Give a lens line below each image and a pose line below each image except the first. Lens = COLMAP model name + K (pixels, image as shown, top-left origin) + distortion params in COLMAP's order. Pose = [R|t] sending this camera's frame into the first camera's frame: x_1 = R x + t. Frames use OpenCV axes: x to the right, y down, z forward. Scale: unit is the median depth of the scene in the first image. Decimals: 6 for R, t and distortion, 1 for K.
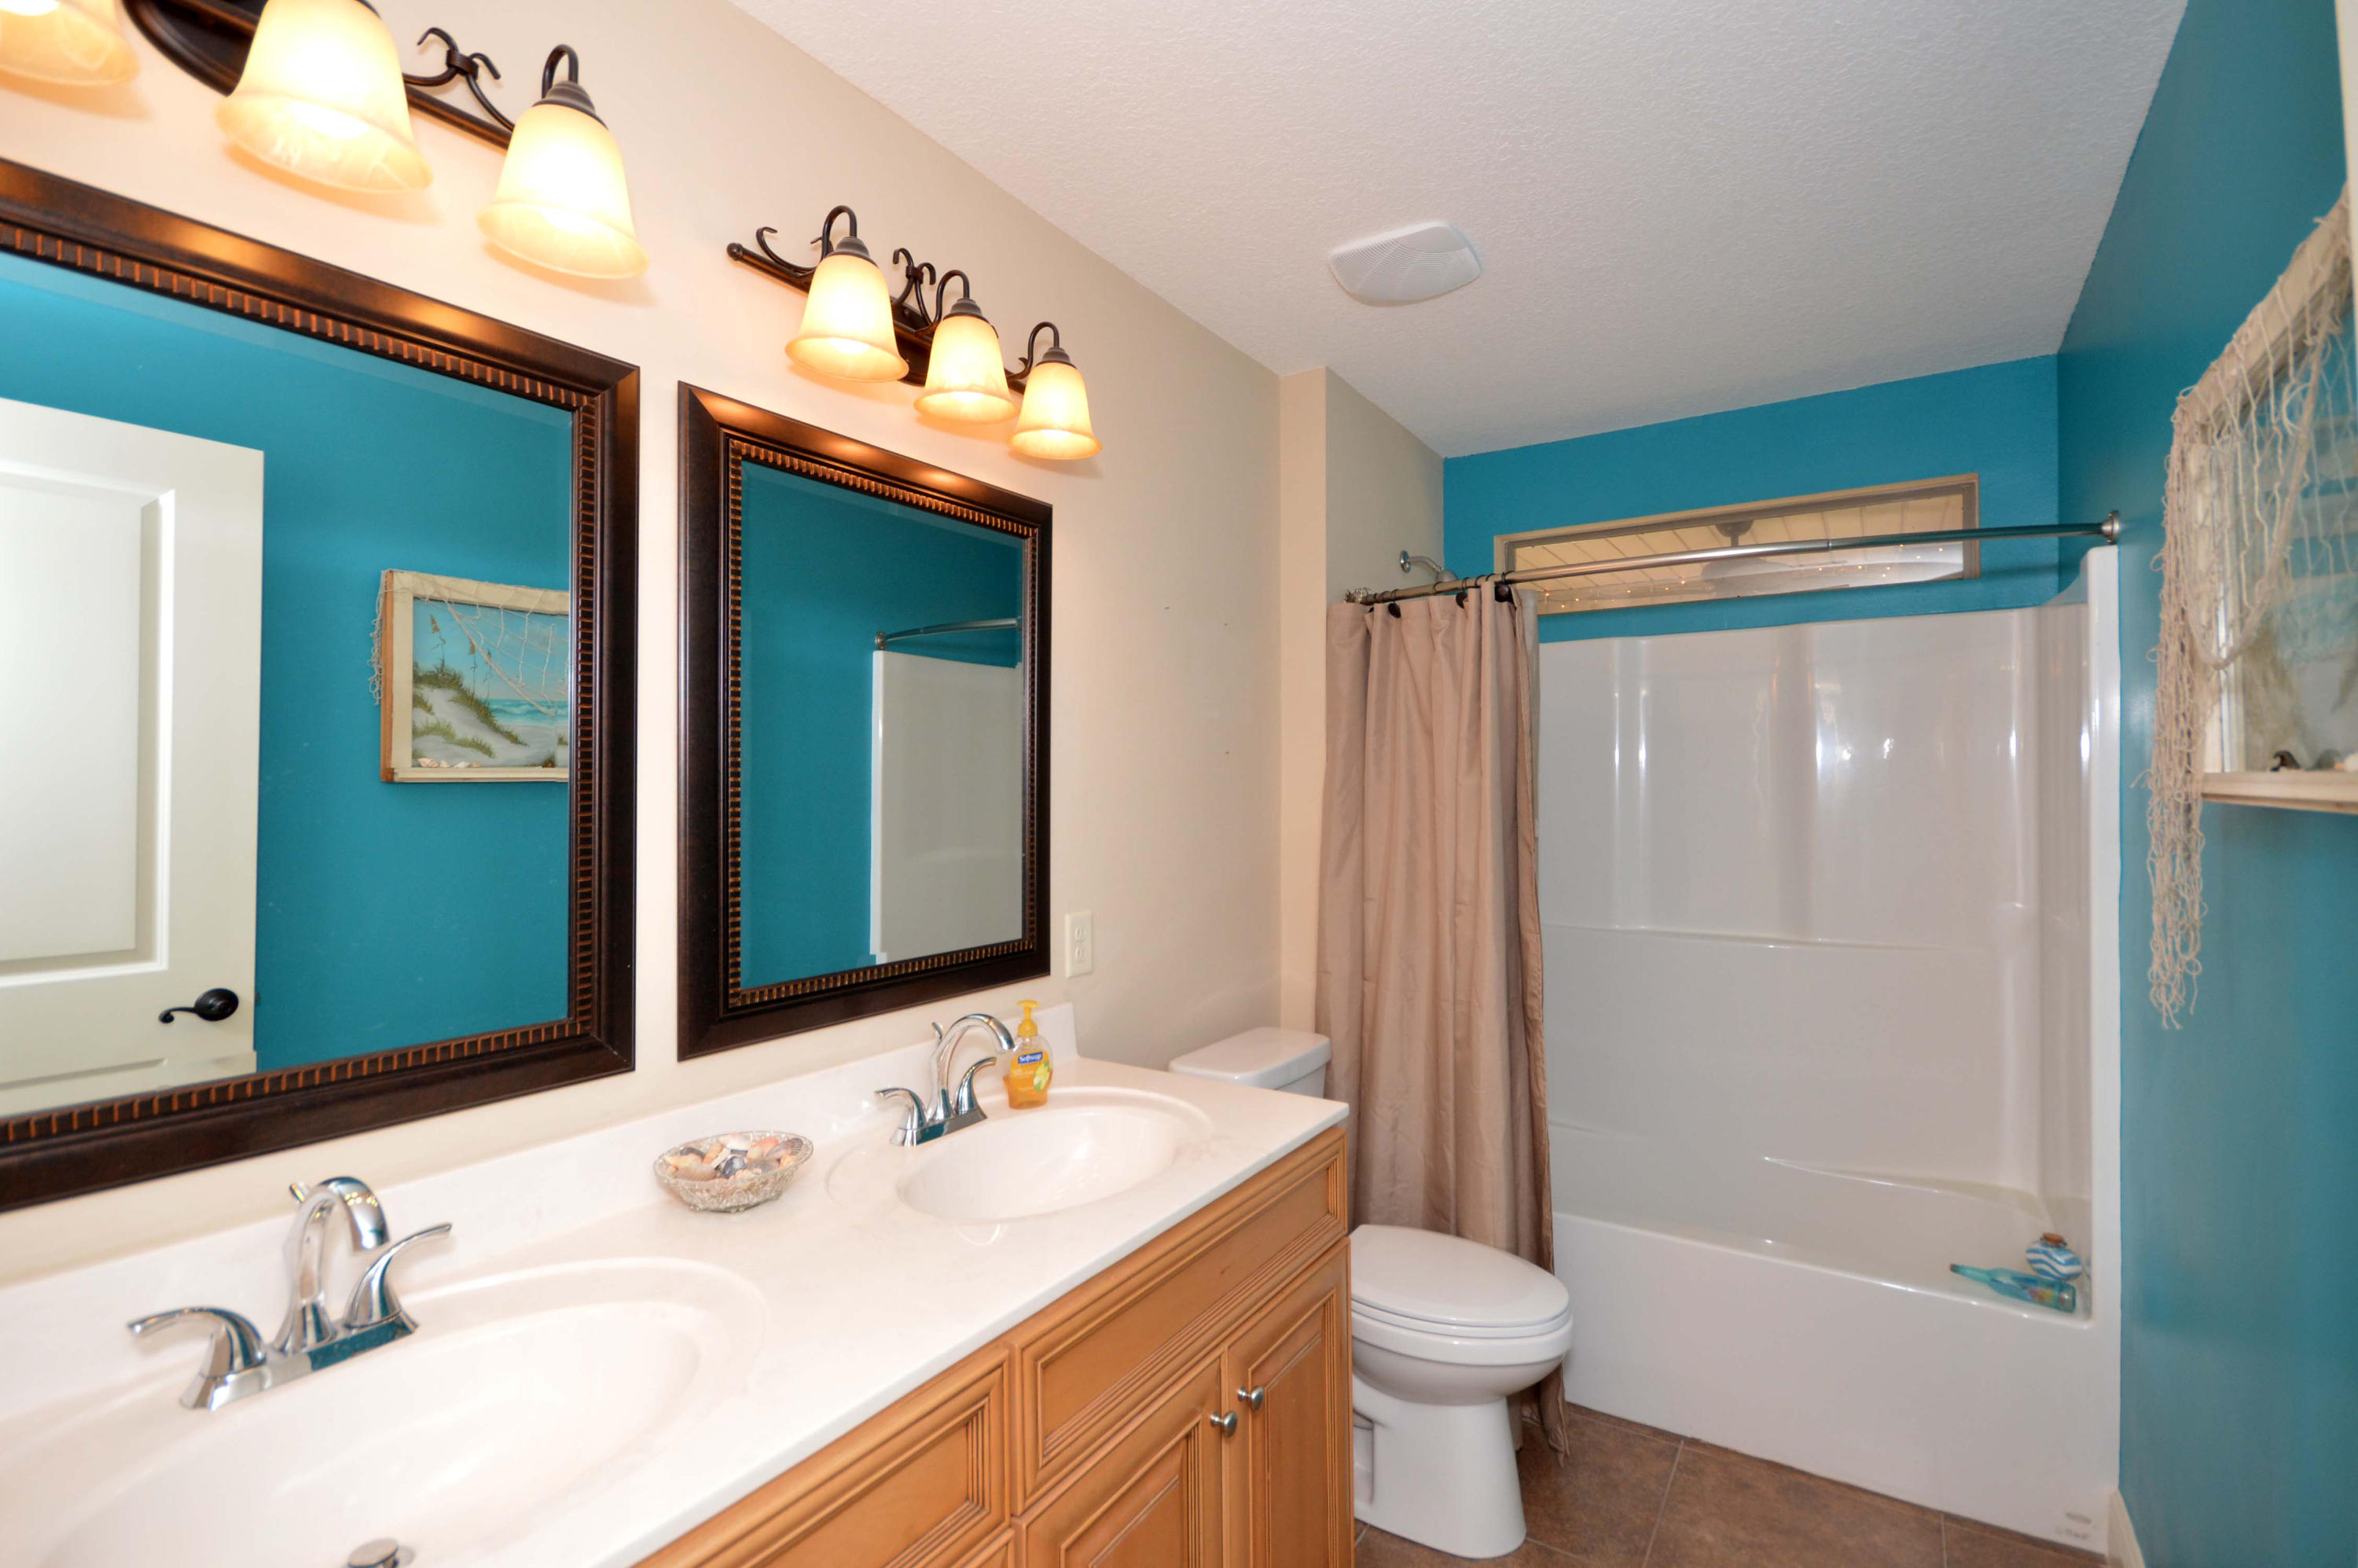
lens RADIAL K [[1059.1, 0, 1176.1], [0, 1059.1, 784.3], [0, 0, 1]] dist [0.000638, 0.000056]
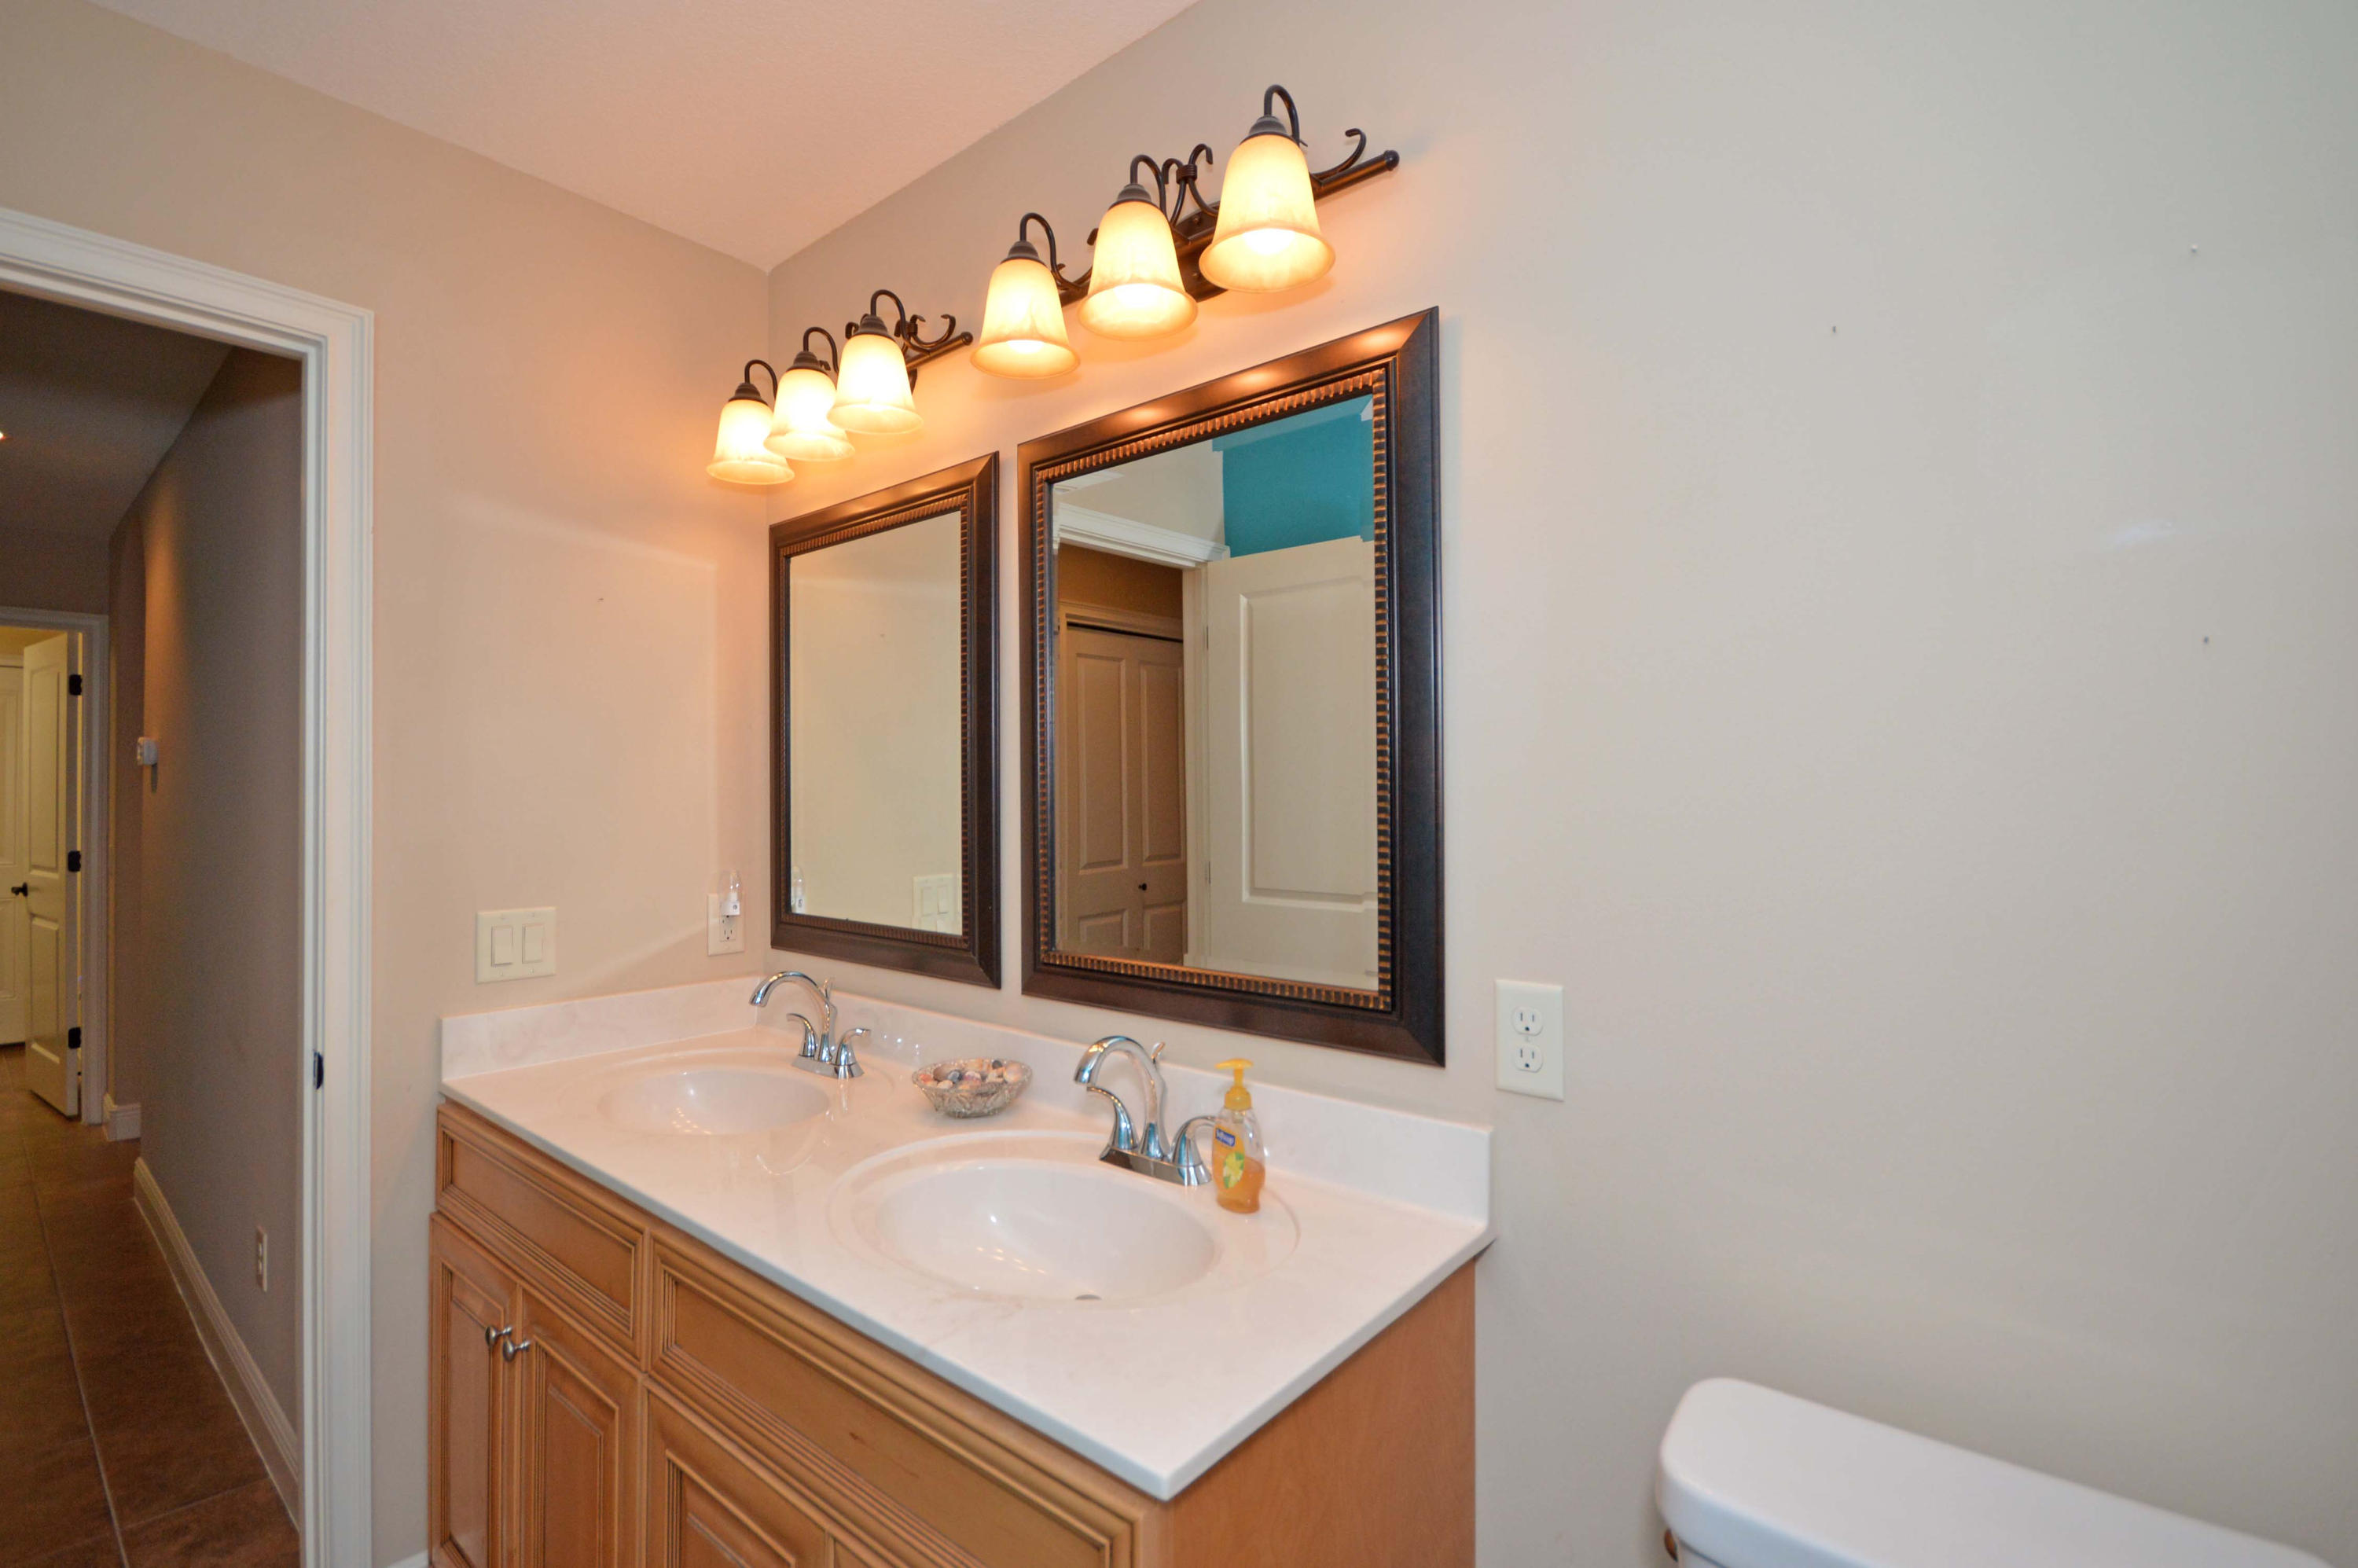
lens RADIAL K [[1059.1, 0, 1176.1], [0, 1059.1, 784.3], [0, 0, 1]] dist [0.000638, 0.000056]
pose [[-0.127219, -0.001232, -0.991874, 0.618714], [0.014735, 0.999887, -0.003132, 0.016941], [0.991765, -0.015013, -0.127187, 1.113272]]
